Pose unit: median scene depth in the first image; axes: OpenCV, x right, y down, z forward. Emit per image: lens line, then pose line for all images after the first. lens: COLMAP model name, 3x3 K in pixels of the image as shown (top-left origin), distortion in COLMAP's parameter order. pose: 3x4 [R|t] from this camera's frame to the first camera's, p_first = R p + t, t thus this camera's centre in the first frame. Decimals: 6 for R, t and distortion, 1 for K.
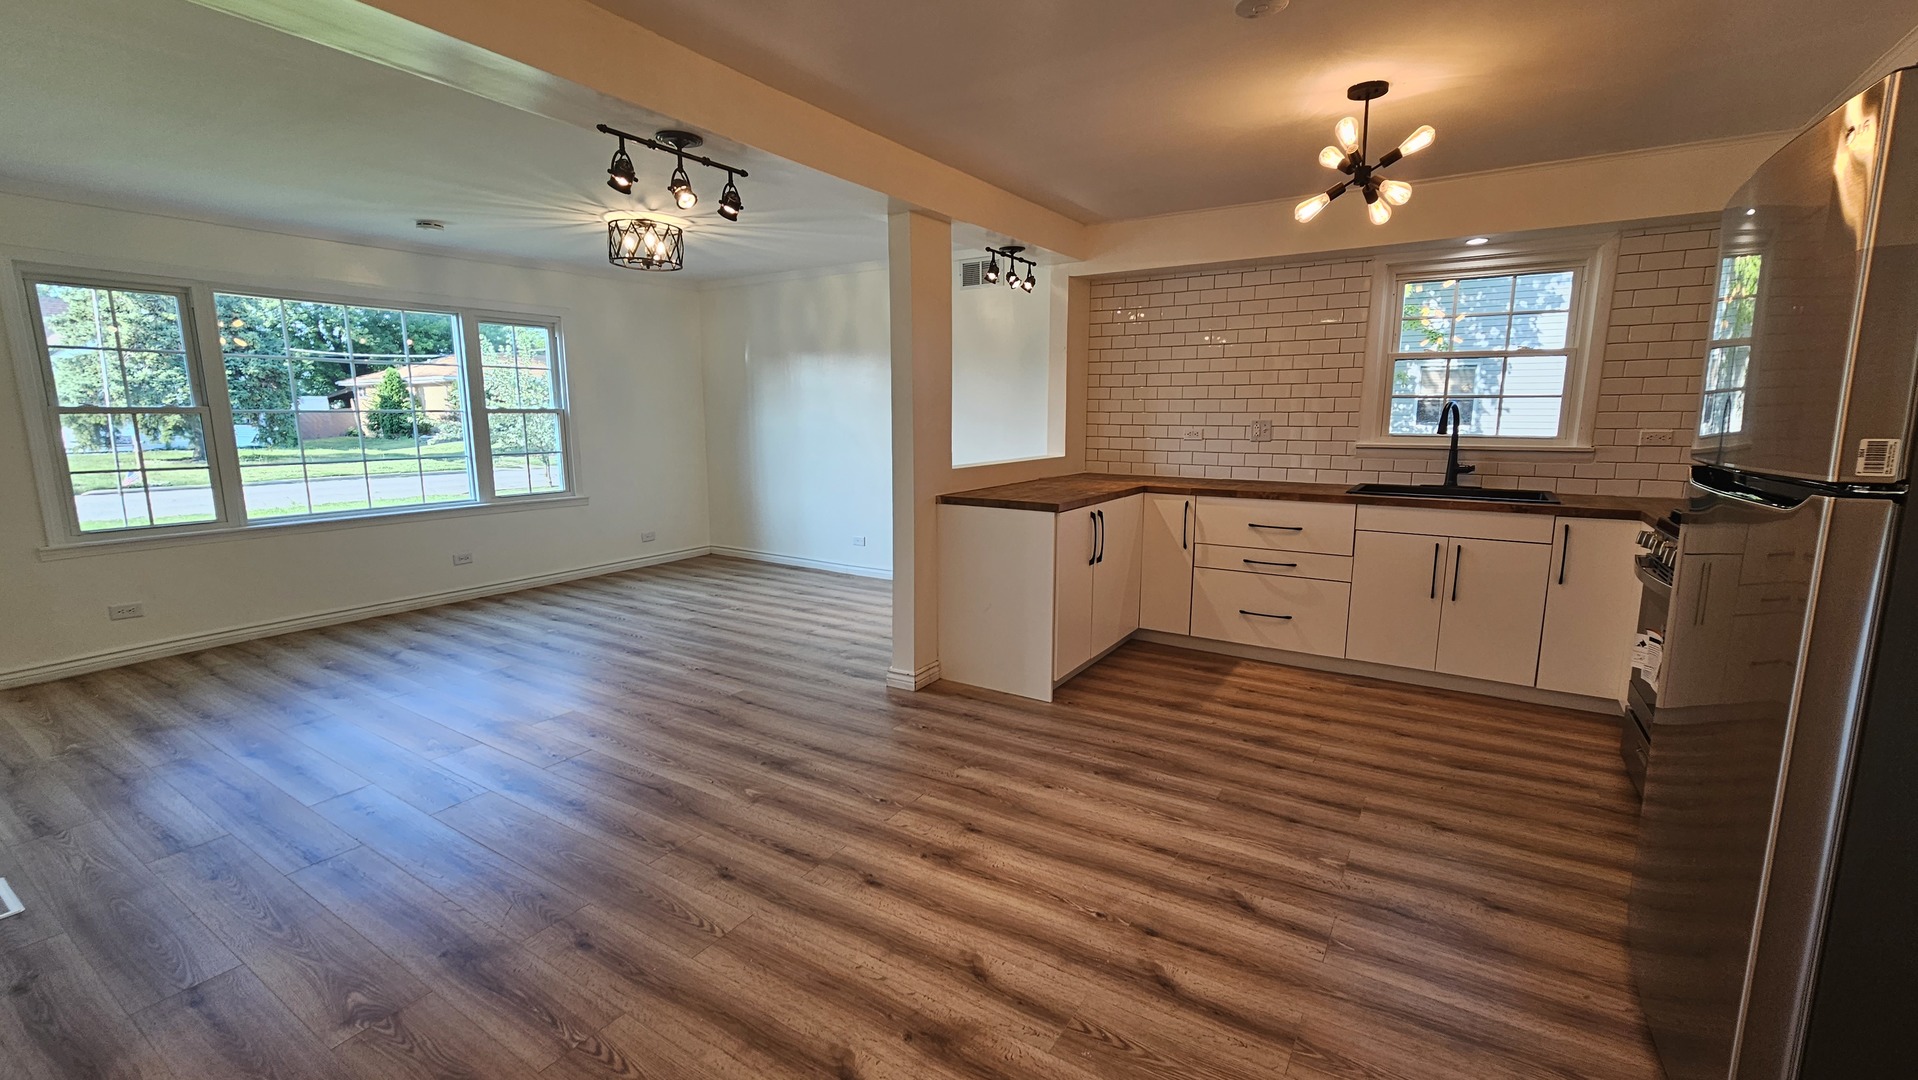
lens RADIAL K [[789.3, 0, 966.4], [0, 789.3, 544.0], [0, 0, 1]] dist [-0.001604, 0.000047]
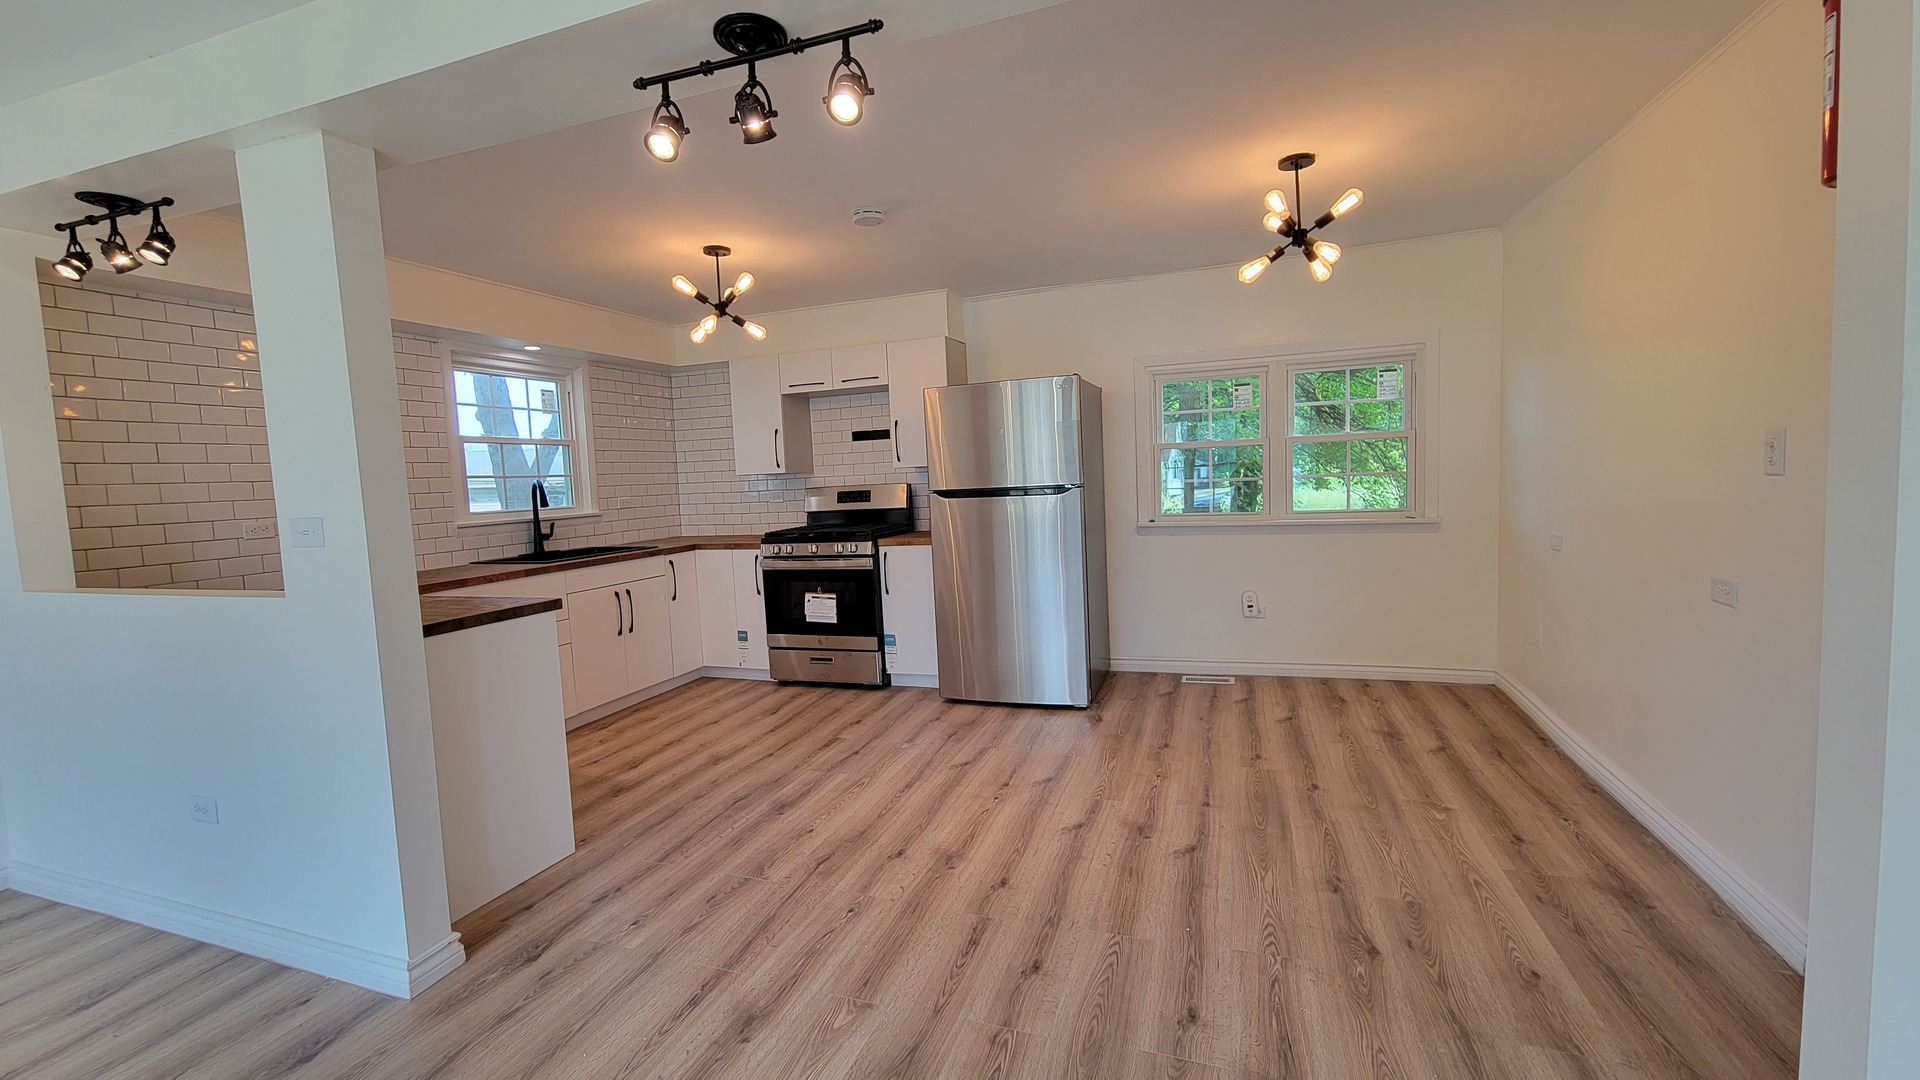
lens RADIAL K [[782.6, 0, 948.3], [0, 782.6, 538.3], [0, 0, 1]] dist [-0.000188, 0.000076]
pose [[-0.210179, -0.068366, 0.975270, -0.832892], [0.206620, 0.971914, 0.112659, -0.131972], [-0.955580, 0.225189, -0.190150, 0.856617]]
